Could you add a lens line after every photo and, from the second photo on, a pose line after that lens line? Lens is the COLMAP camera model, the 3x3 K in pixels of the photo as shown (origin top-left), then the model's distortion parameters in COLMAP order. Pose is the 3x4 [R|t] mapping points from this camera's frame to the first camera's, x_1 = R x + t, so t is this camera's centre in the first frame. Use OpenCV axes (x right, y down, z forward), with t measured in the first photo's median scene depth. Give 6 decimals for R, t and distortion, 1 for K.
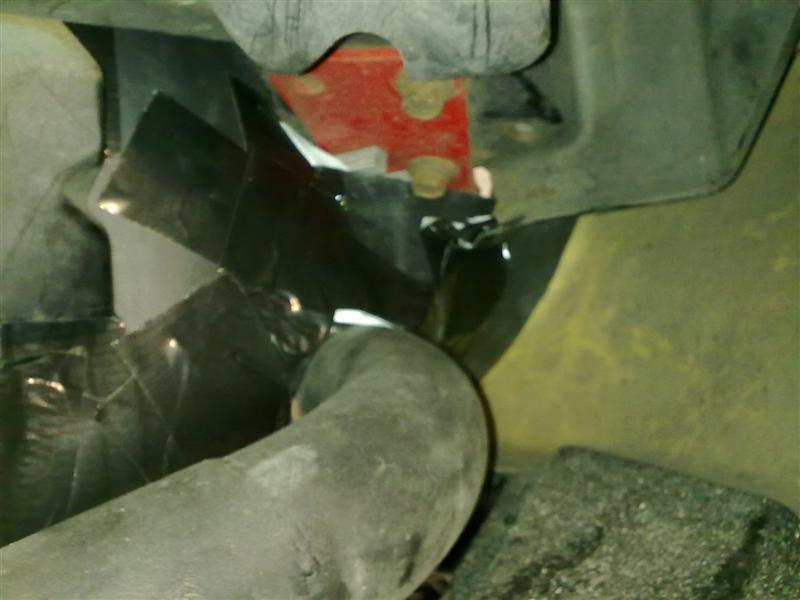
lens RADIAL K [[878.6, 0, 400.0], [0, 878.6, 300.0], [0, 0, 1]] dist [0.064532, -0.052872]
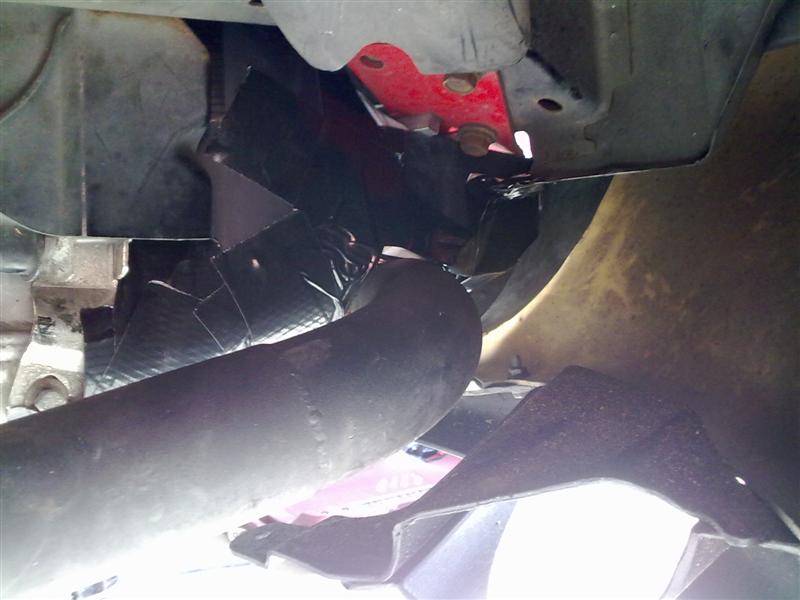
lens RADIAL K [[810.4, 0, 400.0], [0, 810.4, 300.0], [0, 0, 1]] dist [0.062480, -0.171796]
pose [[0.989896, 0.064213, -0.126420, 0.114677], [-0.053983, 0.995107, 0.082749, -0.007894], [0.131115, -0.075089, 0.988519, -0.180482]]
